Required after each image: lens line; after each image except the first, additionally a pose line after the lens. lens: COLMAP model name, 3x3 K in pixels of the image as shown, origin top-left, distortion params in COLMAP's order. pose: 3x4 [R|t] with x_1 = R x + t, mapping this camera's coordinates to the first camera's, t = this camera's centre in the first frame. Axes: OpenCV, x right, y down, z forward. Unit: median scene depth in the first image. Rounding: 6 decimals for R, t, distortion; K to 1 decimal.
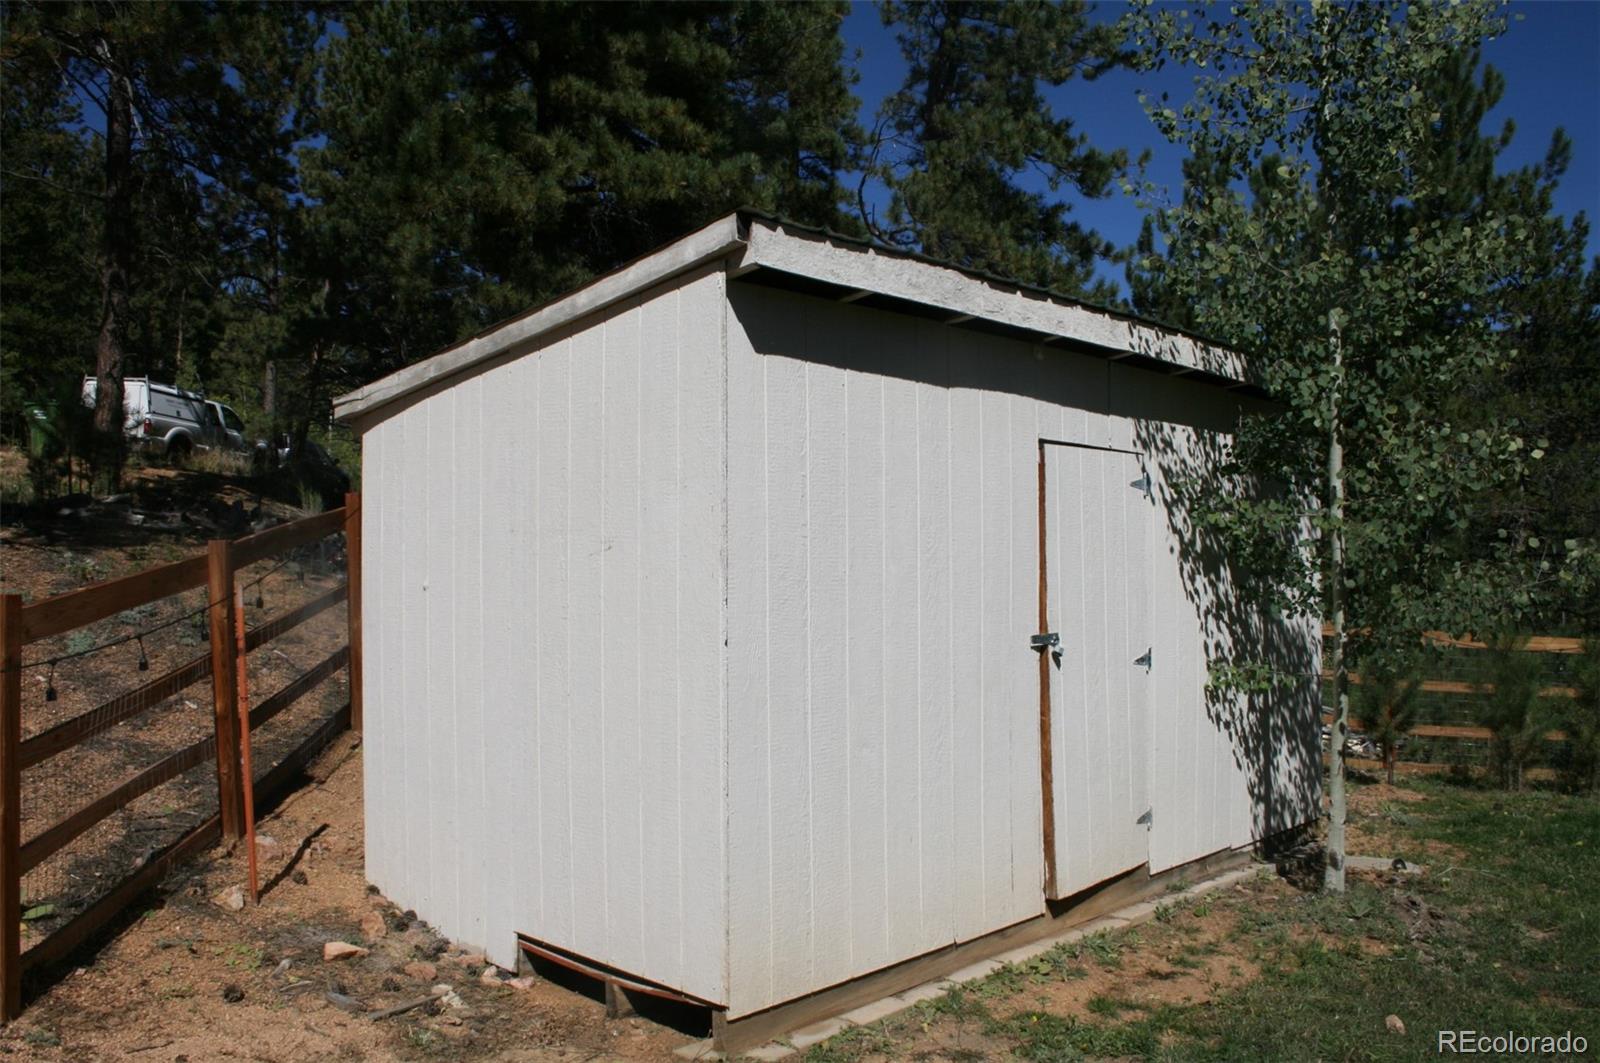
lens RADIAL K [[1326.7, 0, 800.0], [0, 1326.7, 531.5], [0, 0, 1]] dist [-0.152314, 0.136943]
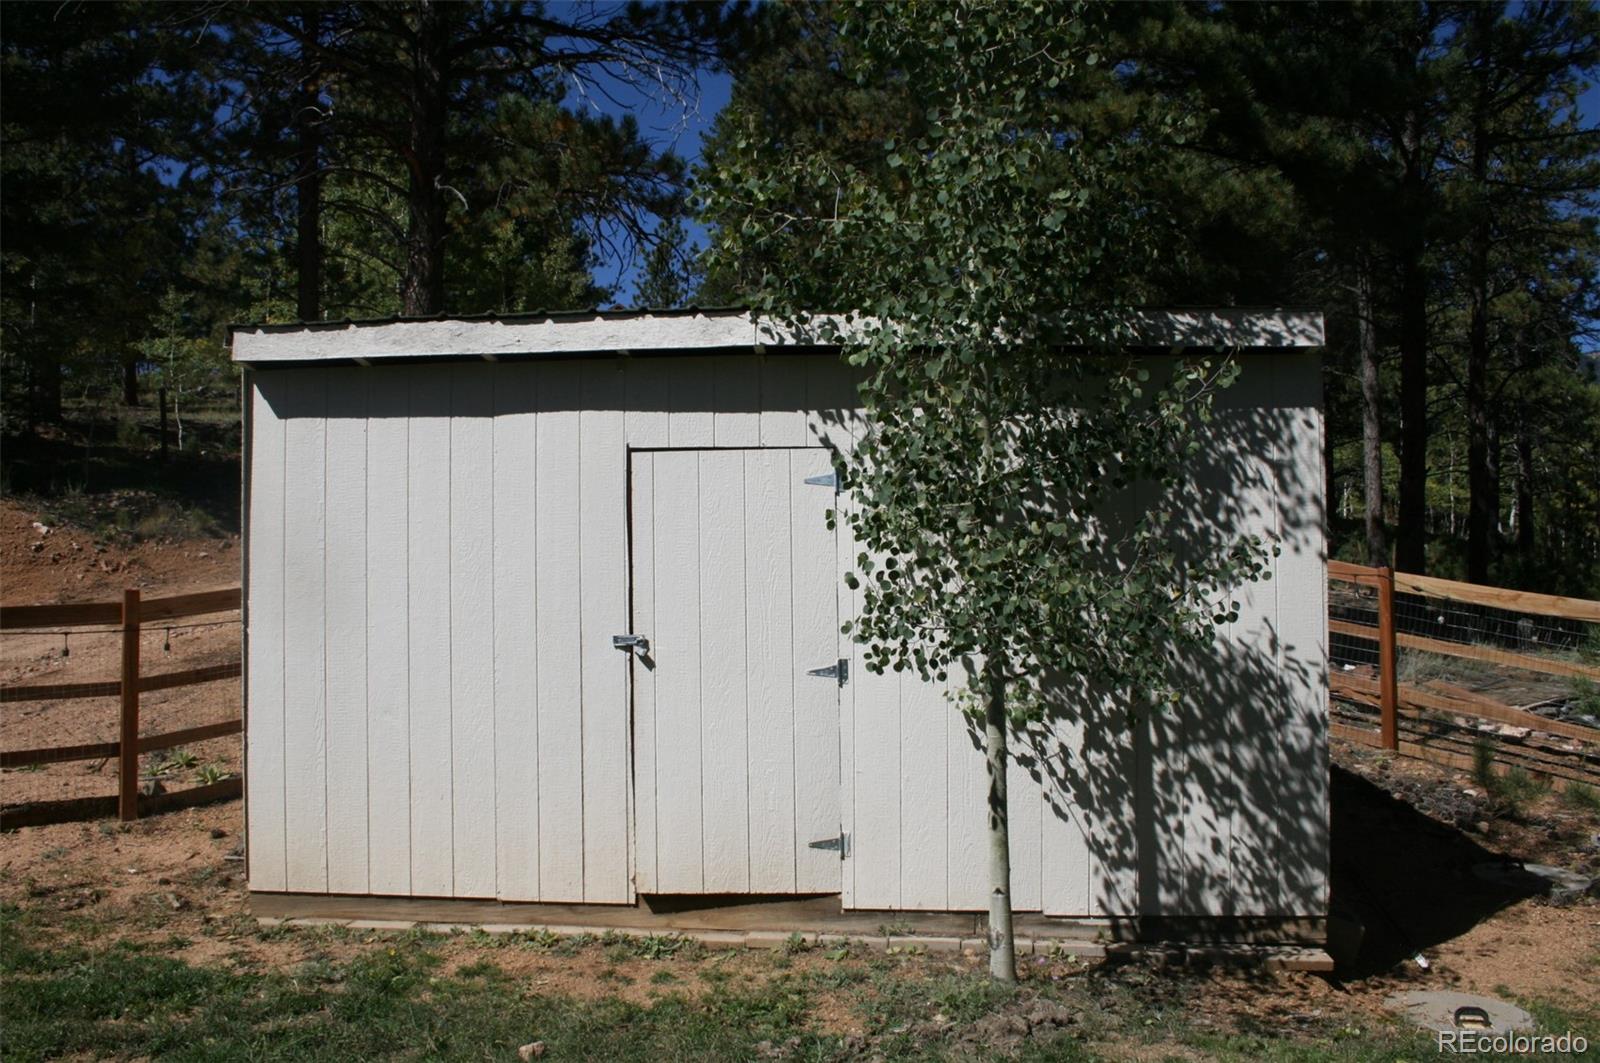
lens RADIAL K [[1326.7, 0, 800.0], [0, 1326.7, 531.5], [0, 0, 1]] dist [-0.152314, 0.136943]
pose [[0.620897, -0.033703, -0.783168, 1.091720], [0.025848, 0.999412, -0.022516, 0.023147], [0.783466, -0.006263, 0.621403, 0.456727]]
